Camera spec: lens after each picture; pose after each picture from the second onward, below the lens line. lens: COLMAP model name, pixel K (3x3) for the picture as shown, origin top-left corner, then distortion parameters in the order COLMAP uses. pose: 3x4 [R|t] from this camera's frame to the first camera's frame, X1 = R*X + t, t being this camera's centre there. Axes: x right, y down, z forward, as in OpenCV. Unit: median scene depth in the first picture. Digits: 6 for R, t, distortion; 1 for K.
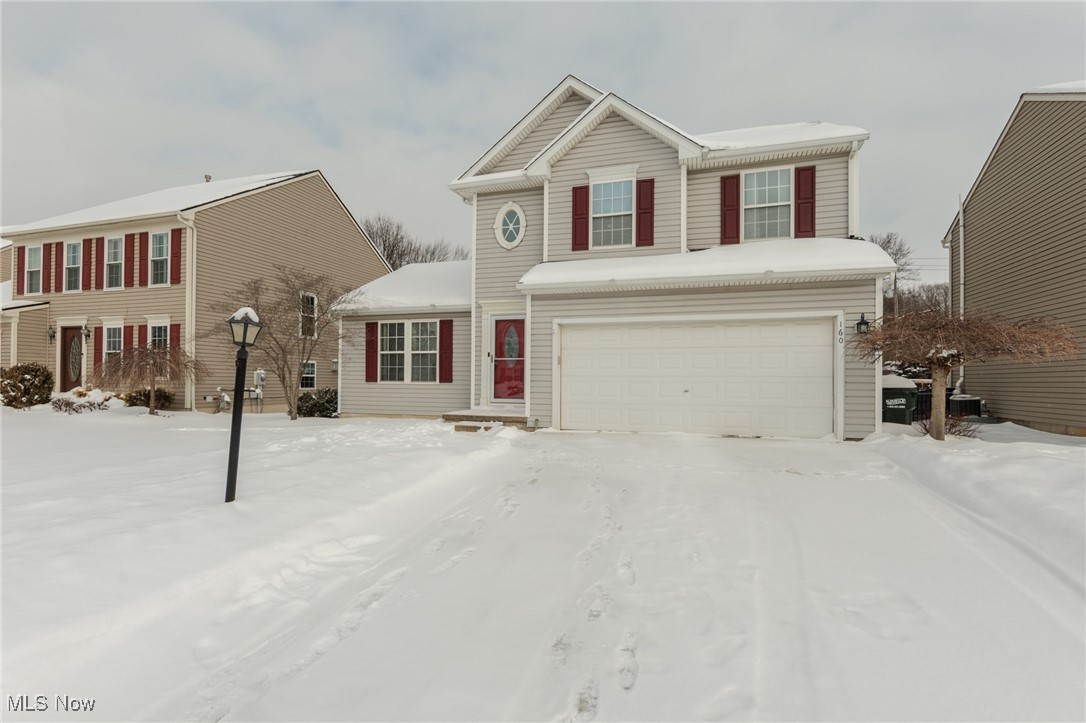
lens RADIAL K [[423.6, 0, 544.0], [0, 423.6, 356.9], [0, 0, 1]] dist [-0.001737, -0.000057]
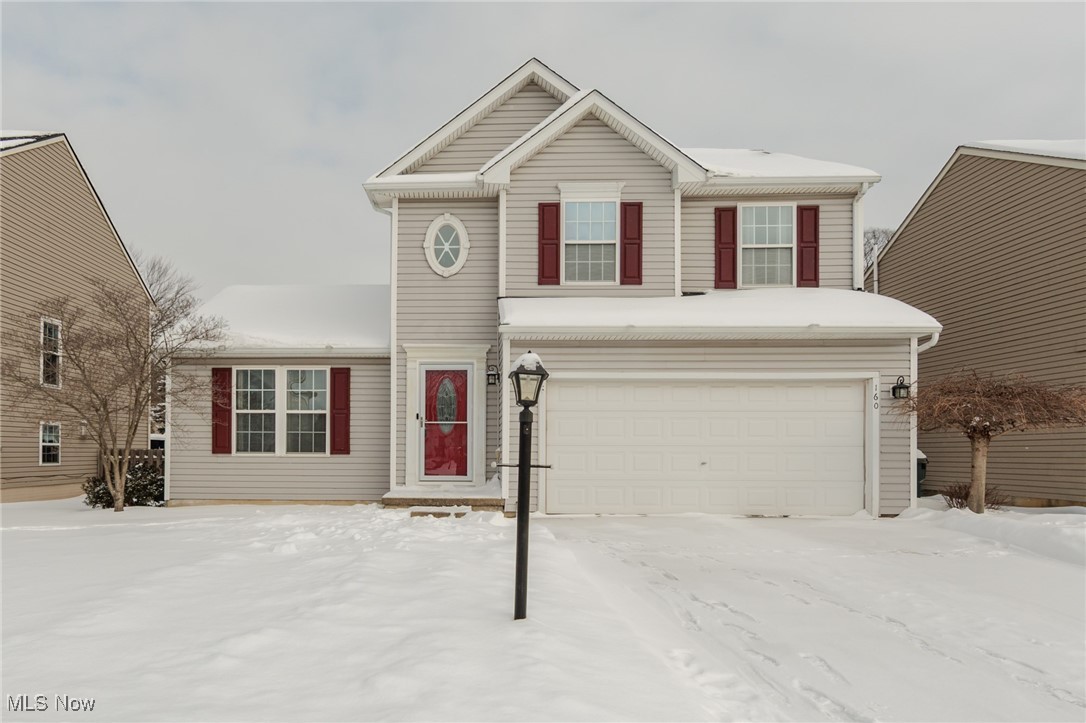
lens RADIAL K [[551.9, 0, 528.2], [0, 551.9, 421.2], [0, 0, 1]] dist [-0.001765, 0.000295]
pose [[0.976265, 0.009627, 0.216364, -0.168615], [-0.010036, 0.999949, 0.000793, 0.000139], [-0.216346, -0.002945, 0.976312, 0.011863]]
